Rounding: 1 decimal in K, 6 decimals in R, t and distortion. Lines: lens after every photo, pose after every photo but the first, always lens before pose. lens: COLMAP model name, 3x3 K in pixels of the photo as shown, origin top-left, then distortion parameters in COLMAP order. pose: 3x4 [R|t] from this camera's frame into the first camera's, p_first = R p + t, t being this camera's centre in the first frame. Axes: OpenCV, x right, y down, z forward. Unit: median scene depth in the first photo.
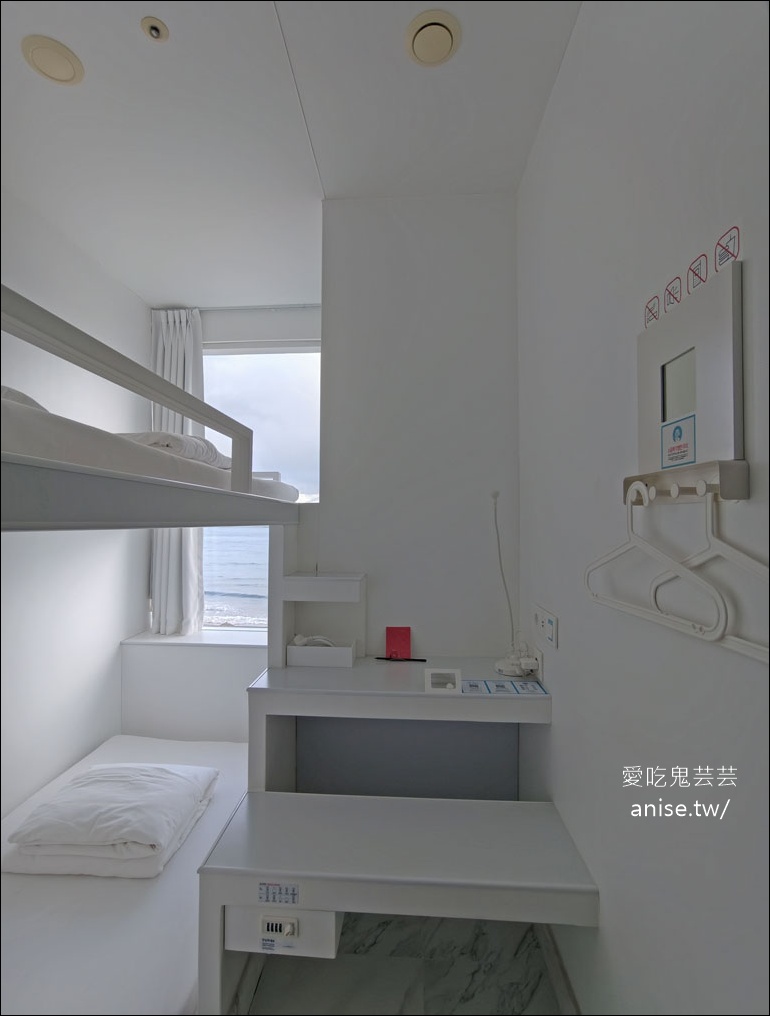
lens RADIAL K [[477.2, 0, 384.5], [0, 477.2, 507.2], [0, 0, 1]] dist [-0.001012, 0.000217]
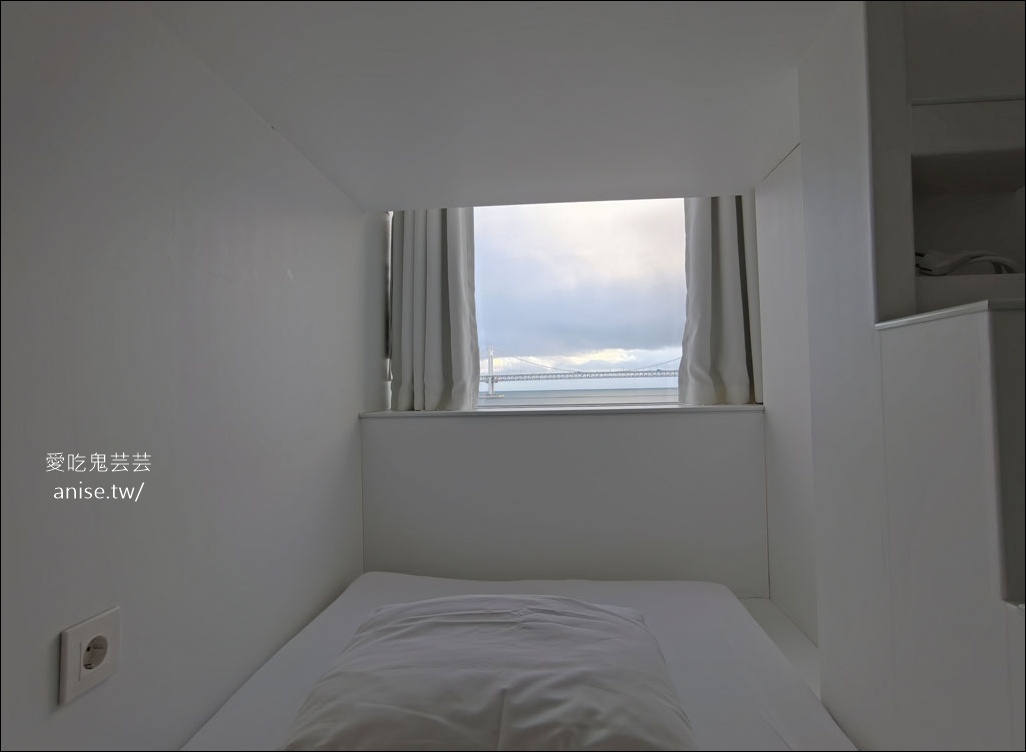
lens RADIAL K [[552.2, 0, 511.9], [0, 552.2, 374.8], [0, 0, 1]] dist [-0.000569, -0.000199]
pose [[0.999365, -0.018148, -0.030665, -0.521028], [0.018219, 0.999832, 0.002045, 0.352406], [0.030623, -0.002602, 0.999528, 0.508596]]
